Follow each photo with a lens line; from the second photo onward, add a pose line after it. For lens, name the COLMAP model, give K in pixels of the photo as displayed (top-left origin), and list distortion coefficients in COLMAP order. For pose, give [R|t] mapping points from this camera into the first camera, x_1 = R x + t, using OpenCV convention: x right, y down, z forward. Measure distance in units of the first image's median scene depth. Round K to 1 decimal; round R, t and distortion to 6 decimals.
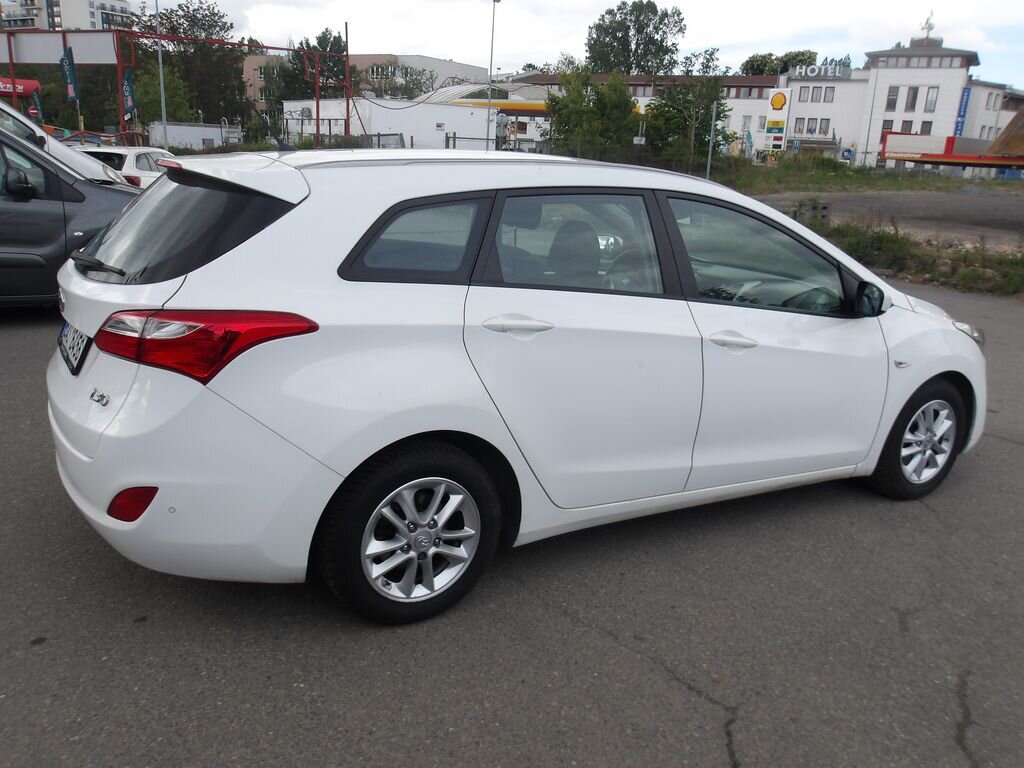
lens RADIAL K [[862.2, 0, 502.6], [0, 862.2, 380.0], [0, 0, 1]] dist [-0.005072, 0.017969]
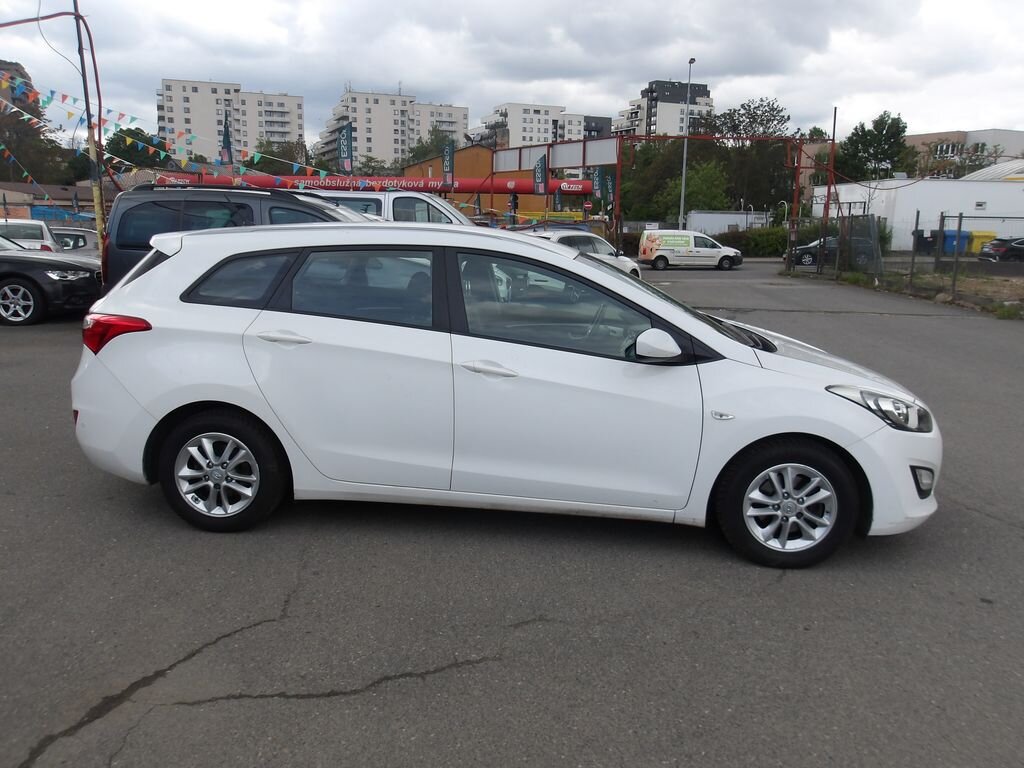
lens RADIAL K [[862.2, 0, 514.9], [0, 862.2, 375.8], [0, 0, 1]] dist [-0.005072, 0.017969]
pose [[0.813485, 0.072935, -0.576995, 0.986635], [-0.130133, 0.989778, -0.058356, 0.028355], [0.566840, 0.122558, 0.814660, 0.037932]]
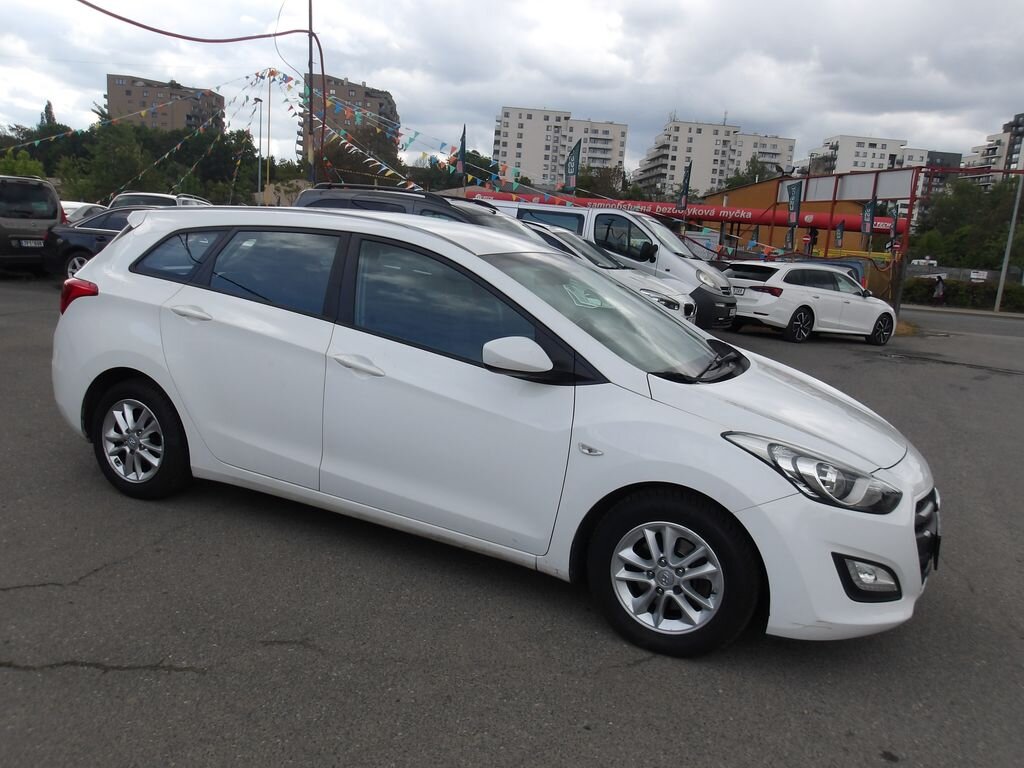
lens RADIAL K [[862.2, 0, 528.0], [0, 862.2, 385.3], [0, 0, 1]] dist [-0.005072, 0.017969]
pose [[0.561915, 0.141266, -0.815044, 1.282899], [-0.262697, 0.964778, -0.013893, -0.062451], [0.784374, 0.221916, 0.579233, 0.531245]]
